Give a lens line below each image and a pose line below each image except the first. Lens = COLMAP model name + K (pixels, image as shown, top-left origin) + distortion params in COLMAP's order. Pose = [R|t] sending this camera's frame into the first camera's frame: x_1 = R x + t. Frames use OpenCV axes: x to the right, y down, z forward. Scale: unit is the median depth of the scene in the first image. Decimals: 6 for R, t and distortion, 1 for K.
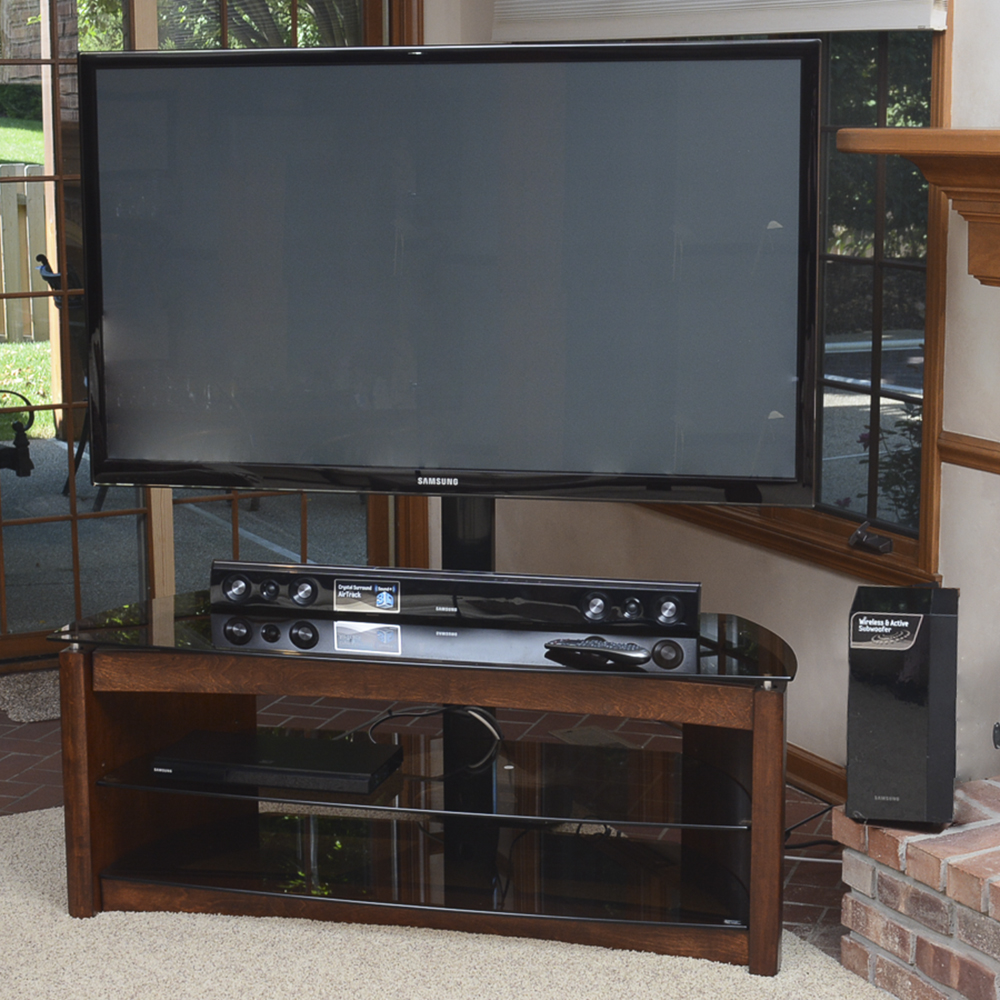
lens RADIAL K [[2446.9, 0, 499.7], [0, 2446.9, 500.5], [0, 0, 1]] dist [-0.088049, 0.000000]
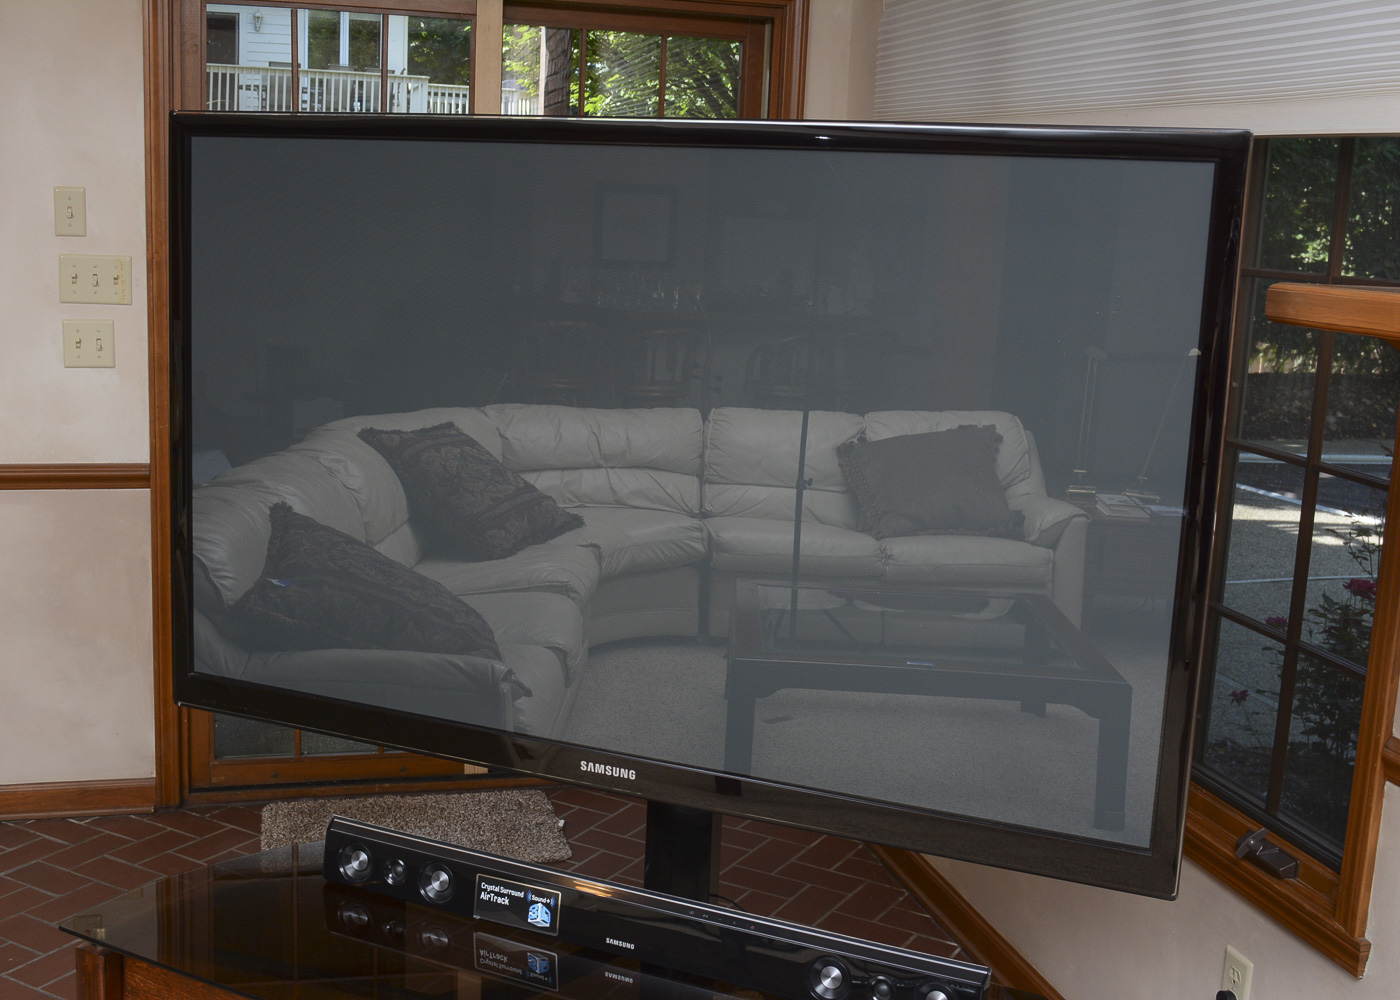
lens RADIAL K [[1726.7, 0, 705.1], [0, 1726.7, 500.4], [0, 0, 1]] dist [-0.042232, 0.000000]
pose [[0.982719, 0.080897, -0.166489, 0.068968], [-0.080197, 0.996719, 0.010936, -0.083106], [0.166828, 0.002604, 0.985983, 0.502891]]
